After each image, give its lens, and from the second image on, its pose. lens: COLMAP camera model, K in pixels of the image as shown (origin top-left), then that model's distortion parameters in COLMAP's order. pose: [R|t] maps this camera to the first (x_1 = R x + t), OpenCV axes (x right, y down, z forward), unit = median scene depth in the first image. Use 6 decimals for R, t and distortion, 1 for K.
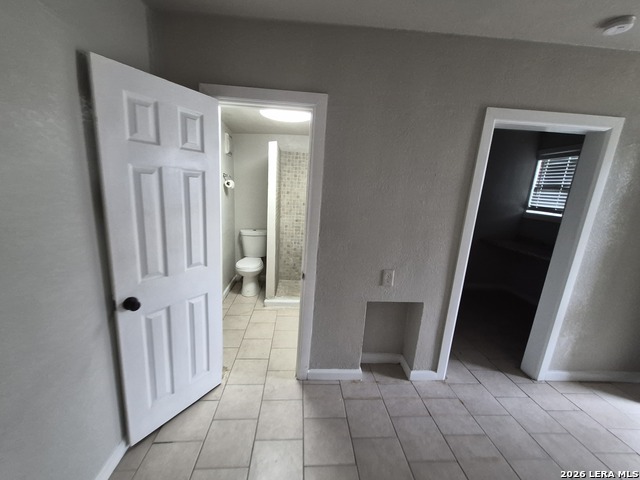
lens RADIAL K [[252.0, 0, 311.6], [0, 252.0, 244.4], [0, 0, 1]] dist [0.003503, 0.000054]
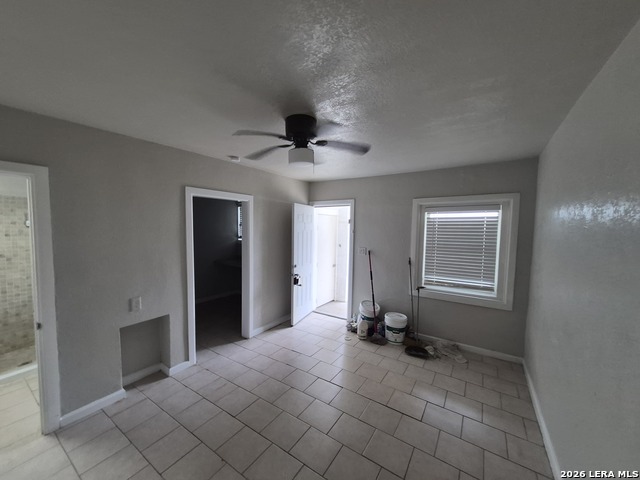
lens RADIAL K [[252.0, 0, 319.4], [0, 252.0, 245.1], [0, 0, 1]] dist [0.003503, 0.000054]
pose [[0.589123, -0.106531, 0.800990, -0.144388], [0.197638, 0.980160, -0.015001, 0.039333], [-0.783501, 0.167143, 0.598489, -0.549170]]
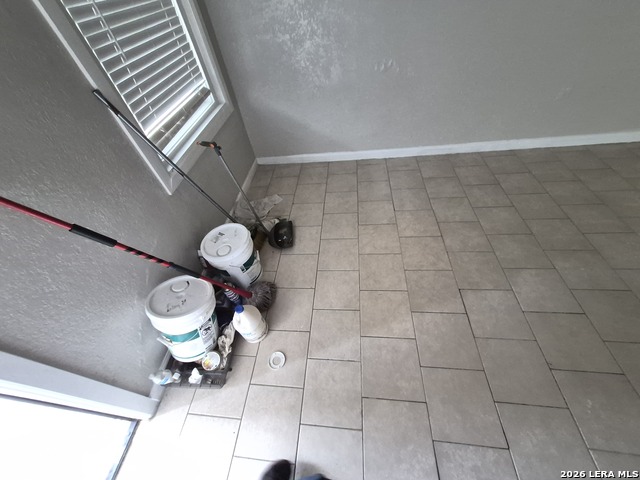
lens RADIAL K [[252.0, 0, 319.9], [0, 252.0, 242.9], [0, 0, 1]] dist [0.003503, 0.000054]
pose [[-0.988194, -0.072945, 0.134728, 1.217937], [0.085342, 0.468236, 0.879472, -0.033708], [-0.127237, 0.880587, -0.456483, 0.544807]]
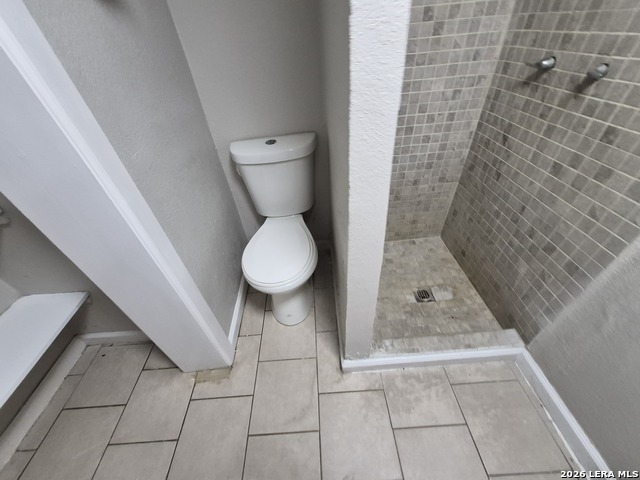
lens RADIAL K [[252.0, 0, 318.1], [0, 252.0, 243.2], [0, 0, 1]] dist [0.003503, 0.000054]
pose [[0.991921, -0.087552, -0.091804, -0.262240], [0.120876, 0.871915, 0.474503, -0.156544], [0.038501, -0.481767, 0.875453, 1.151957]]
